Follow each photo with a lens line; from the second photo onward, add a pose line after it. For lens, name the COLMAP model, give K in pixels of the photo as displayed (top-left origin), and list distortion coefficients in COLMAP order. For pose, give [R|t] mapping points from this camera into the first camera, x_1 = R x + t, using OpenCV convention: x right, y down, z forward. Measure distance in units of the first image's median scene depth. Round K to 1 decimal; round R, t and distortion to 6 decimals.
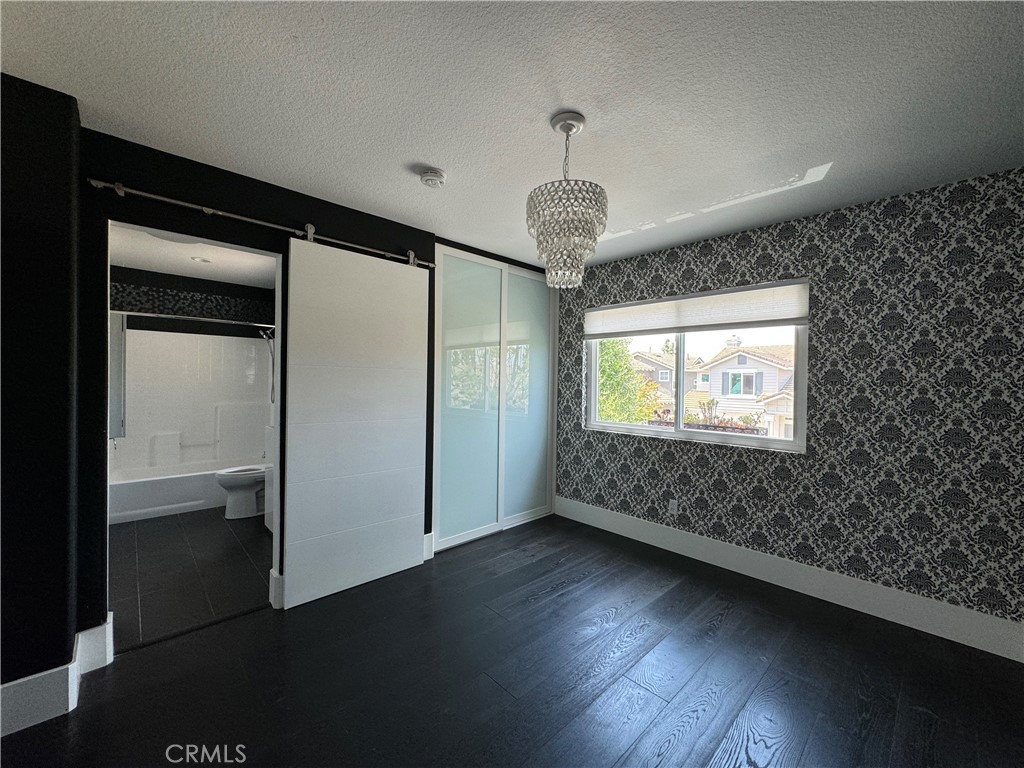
lens RADIAL K [[407.8, 0, 512.0], [0, 407.8, 384.0], [0, 0, 1]] dist [-0.002035, -0.000397]
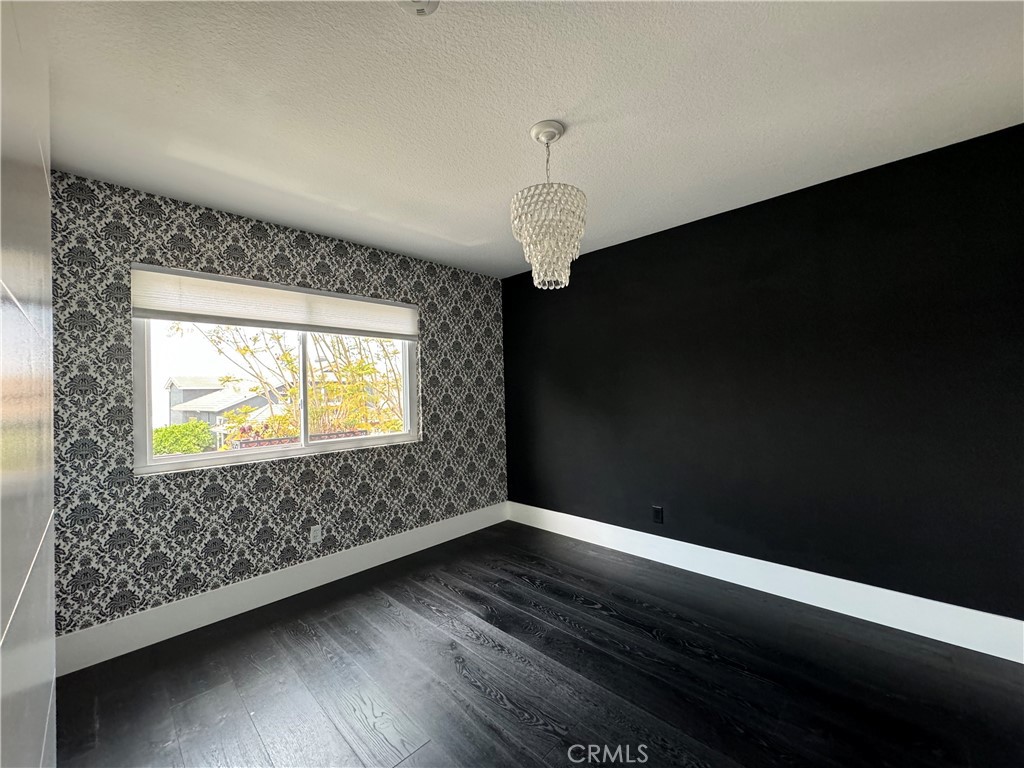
lens RADIAL K [[407.8, 0, 512.0], [0, 407.8, 384.0], [0, 0, 1]] dist [-0.002035, -0.000397]
pose [[-0.036589, 0.004253, 0.999321, -0.487311], [0.035875, 0.999352, -0.002939, 0.004187], [-0.998686, 0.035743, -0.036718, 0.623698]]
